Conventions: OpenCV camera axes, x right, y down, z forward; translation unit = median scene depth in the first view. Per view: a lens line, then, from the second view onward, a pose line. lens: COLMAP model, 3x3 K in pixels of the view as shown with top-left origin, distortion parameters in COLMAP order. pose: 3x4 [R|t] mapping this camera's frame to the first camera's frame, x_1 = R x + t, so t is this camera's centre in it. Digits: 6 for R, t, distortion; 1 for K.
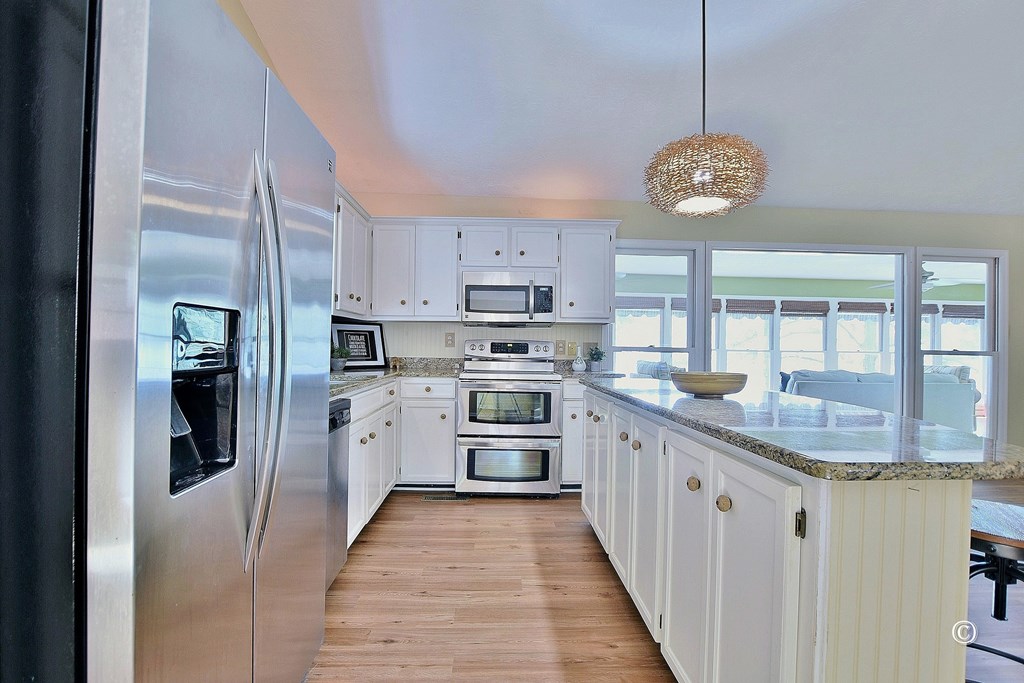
lens RADIAL K [[473.3, 0, 511.6], [0, 473.3, 336.4], [0, 0, 1]] dist [-0.033432, 0.004466]
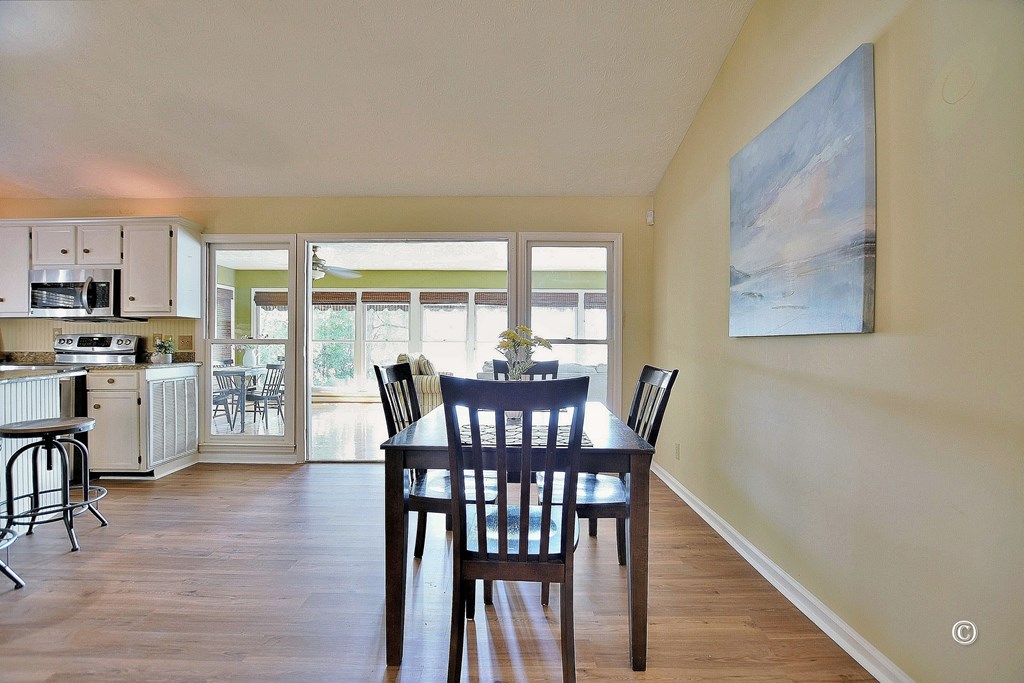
lens RADIAL K [[473.3, 0, 512.1], [0, 473.3, 347.8], [0, 0, 1]] dist [-0.033432, 0.004466]
pose [[0.998972, -0.007737, -0.044655, 0.934246], [0.008974, 0.999580, 0.027554, 0.017172], [0.044423, -0.027926, 0.998622, 0.015333]]
